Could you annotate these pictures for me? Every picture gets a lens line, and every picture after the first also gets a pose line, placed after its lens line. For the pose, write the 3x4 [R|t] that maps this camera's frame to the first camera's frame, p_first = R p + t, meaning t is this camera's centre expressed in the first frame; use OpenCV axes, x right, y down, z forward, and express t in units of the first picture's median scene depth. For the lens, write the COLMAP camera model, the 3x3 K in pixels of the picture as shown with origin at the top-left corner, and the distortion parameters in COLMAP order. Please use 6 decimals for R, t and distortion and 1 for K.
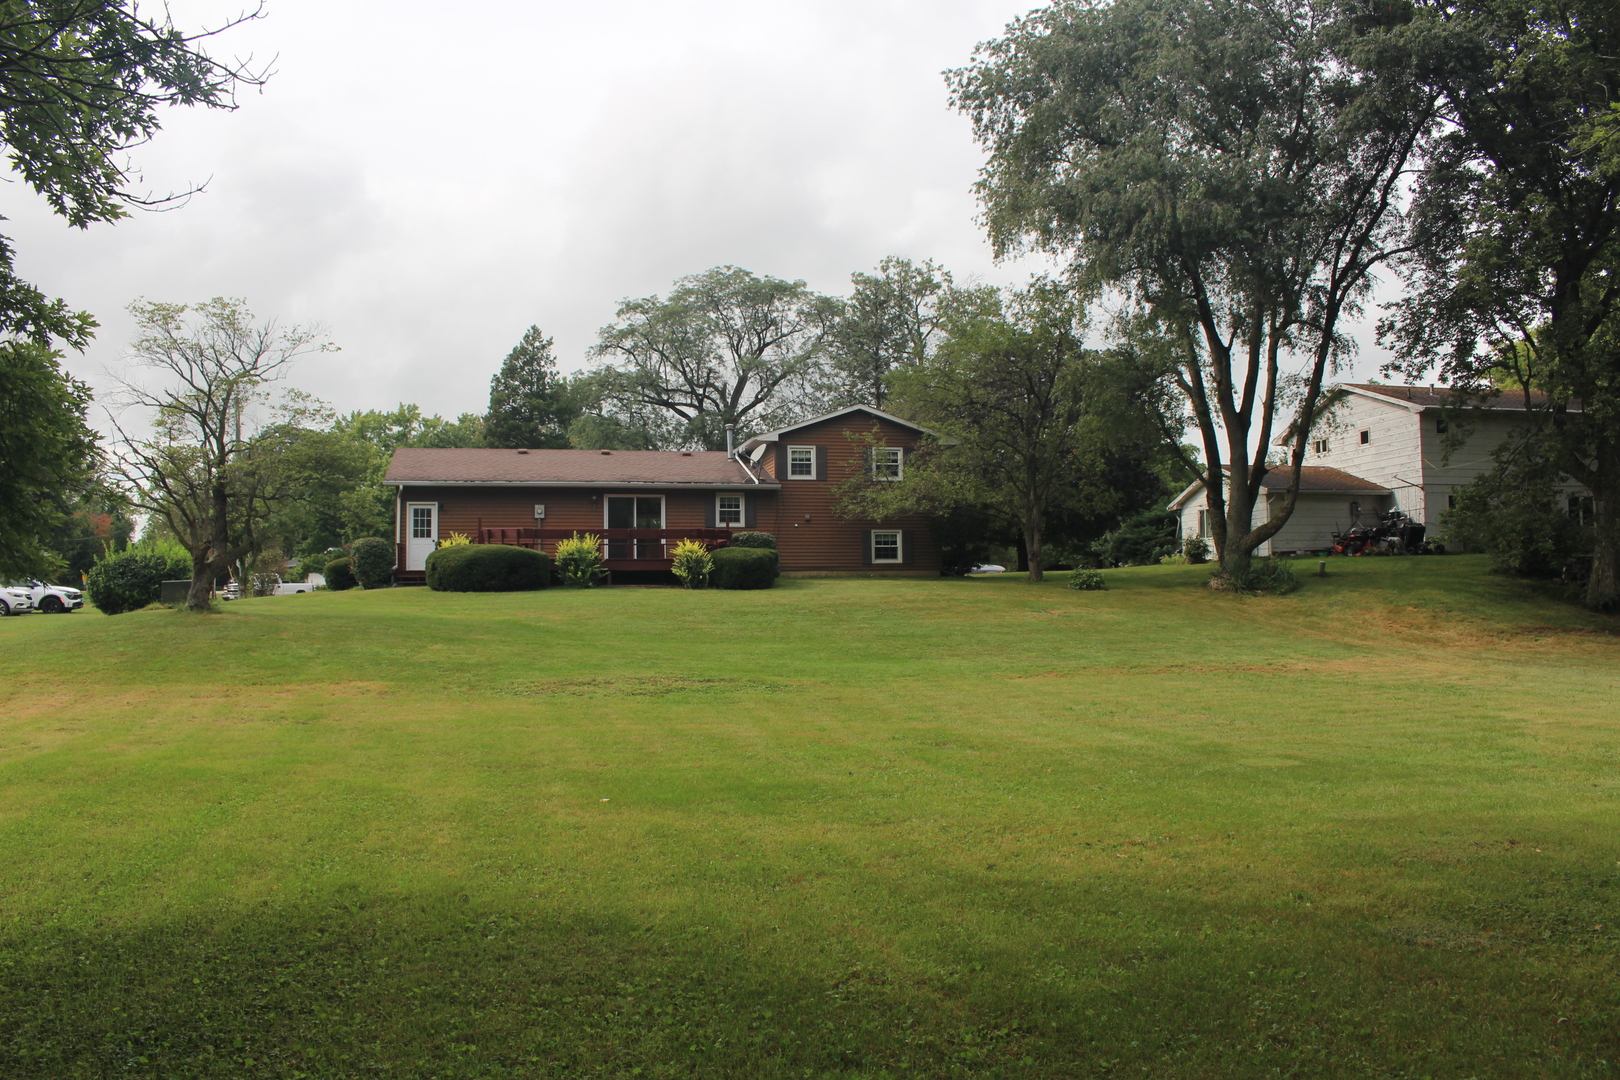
lens RADIAL K [[1328.2, 0, 796.8], [0, 1328.2, 541.6], [0, 0, 1]] dist [-0.159389, 0.125306]
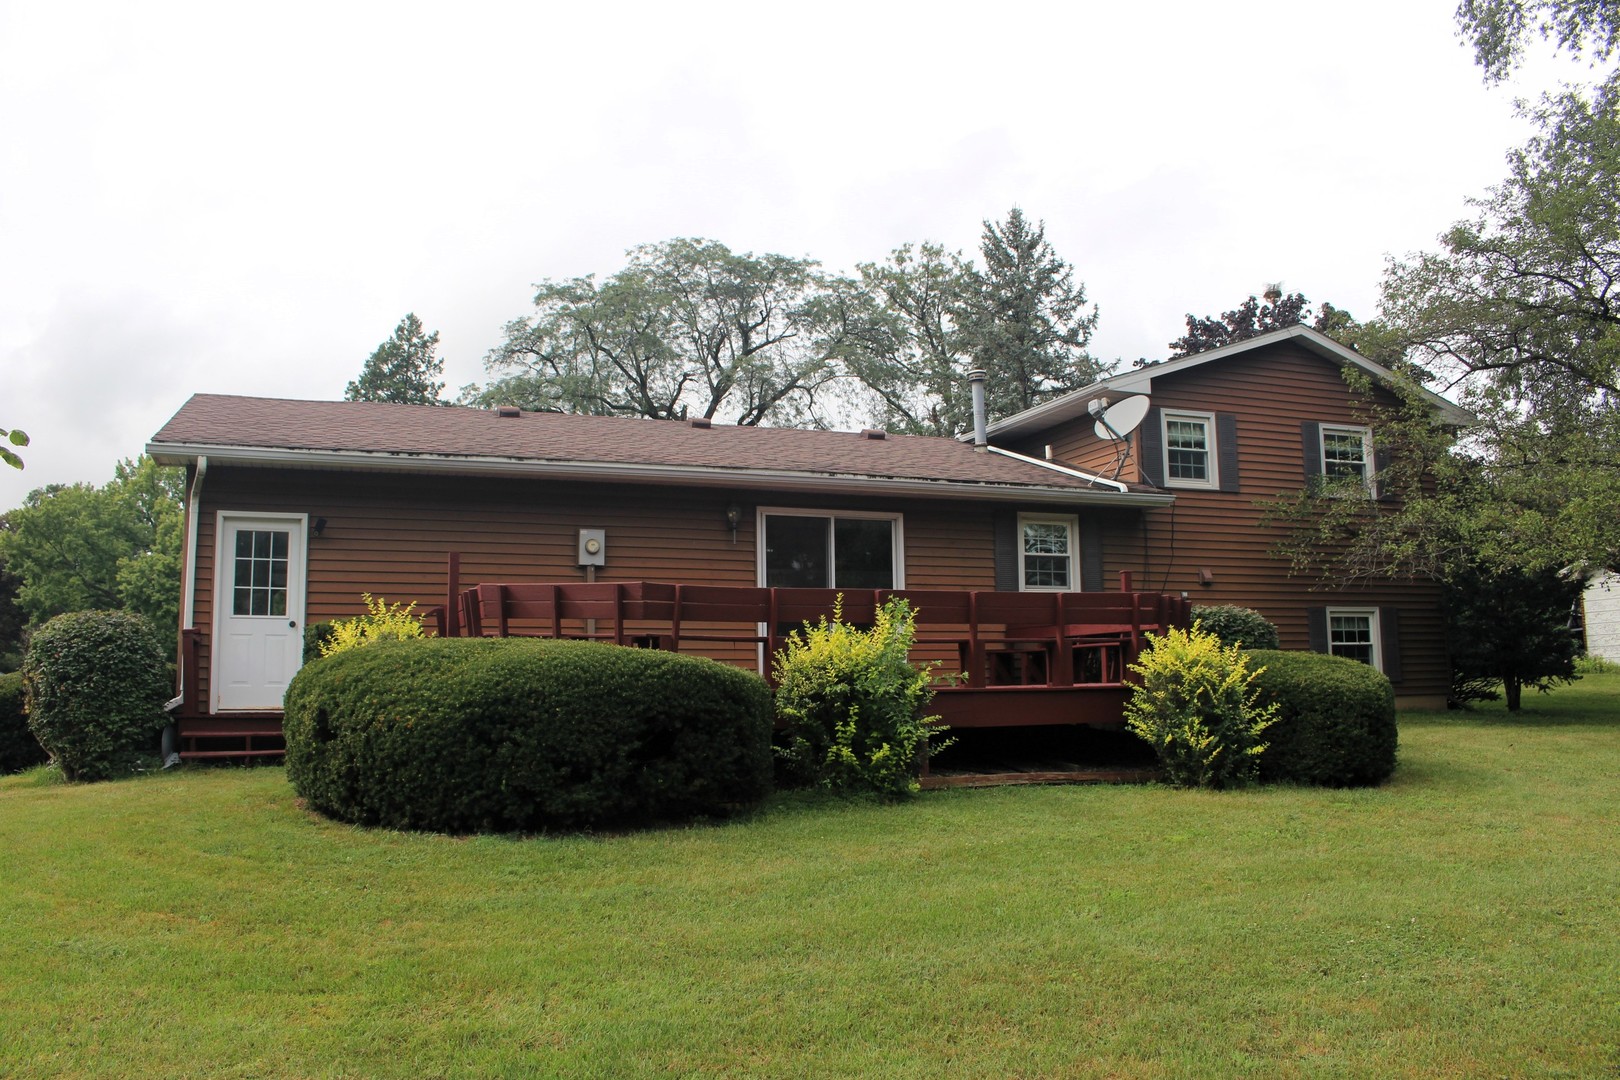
lens RADIAL K [[1328.2, 0, 796.8], [0, 1328.2, 541.6], [0, 0, 1]] dist [-0.159389, 0.125306]
pose [[0.990468, 0.015735, 0.136843, -0.180183], [-0.006303, 0.997591, -0.069086, 0.000415], [-0.137601, 0.067564, 0.988181, 0.600790]]
